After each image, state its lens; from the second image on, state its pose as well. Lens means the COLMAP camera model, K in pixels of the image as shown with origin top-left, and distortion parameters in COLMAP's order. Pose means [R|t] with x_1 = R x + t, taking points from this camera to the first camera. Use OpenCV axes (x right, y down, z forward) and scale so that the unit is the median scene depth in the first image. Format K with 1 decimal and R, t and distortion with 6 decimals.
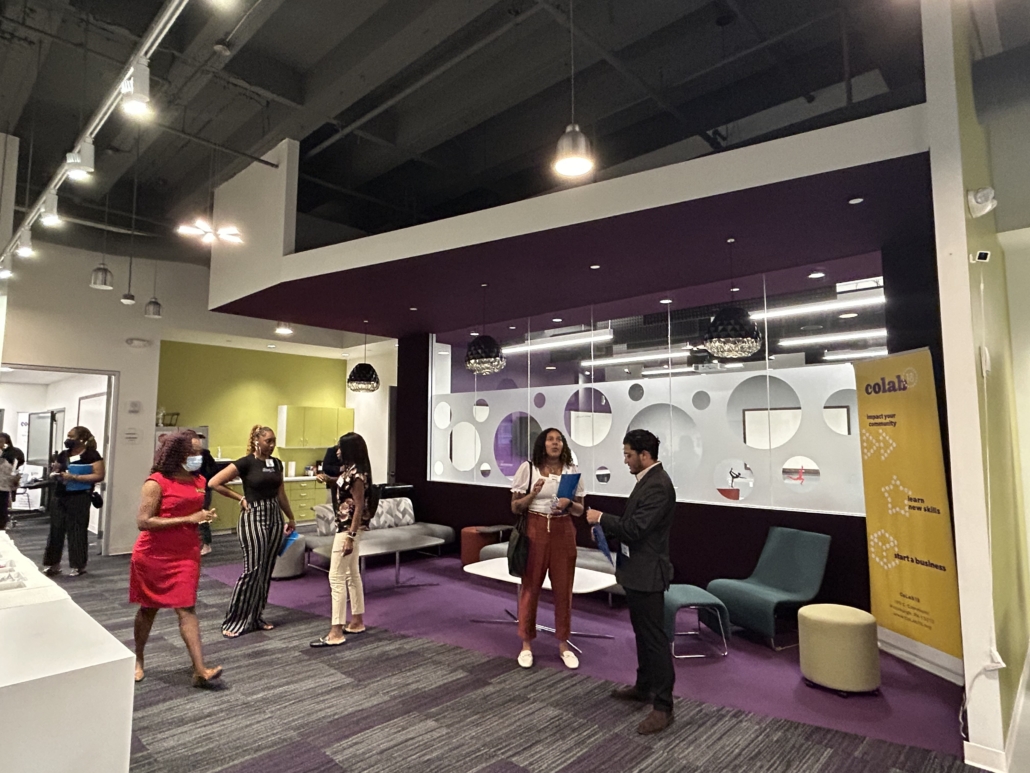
lens RADIAL K [[595.8, 0, 518.9], [0, 595.8, 384.3], [0, 0, 1]] dist [-0.032795, 0.001896]
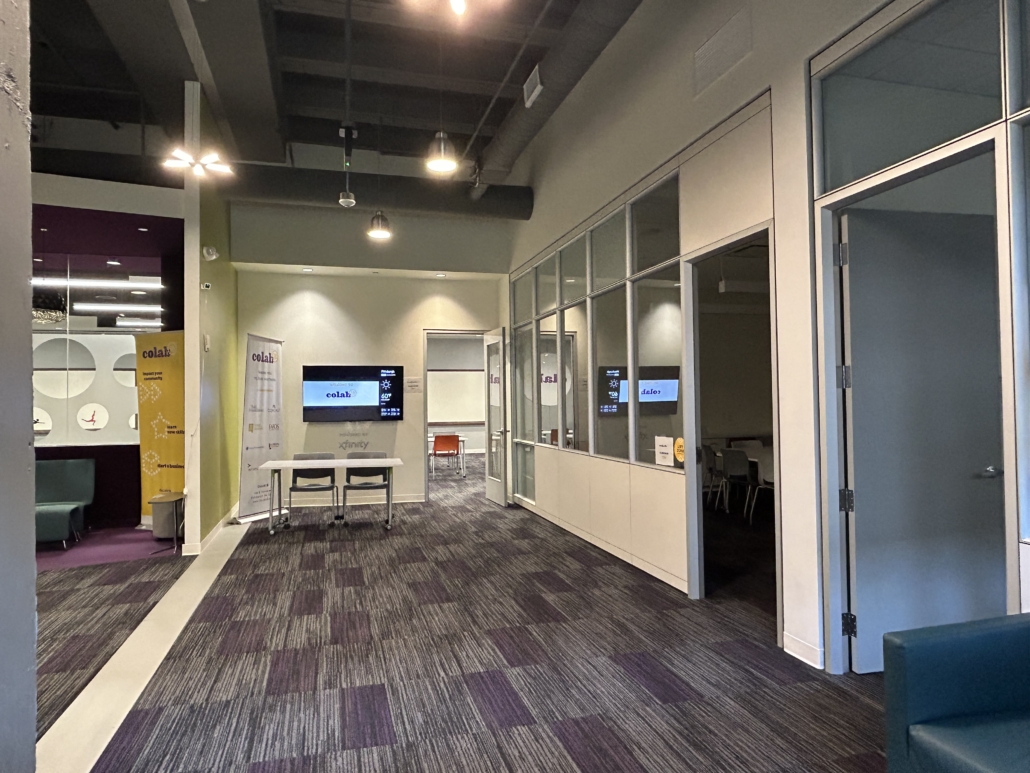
lens RADIAL K [[671.4, 0, 515.2], [0, 671.4, 391.0], [0, 0, 1]] dist [-0.029403, -0.002466]
pose [[0.522840, 0.008241, 0.852391, -0.335120], [-0.065613, 0.997376, 0.030603, -0.012507], [-0.849902, -0.071929, 0.522009, -0.653928]]
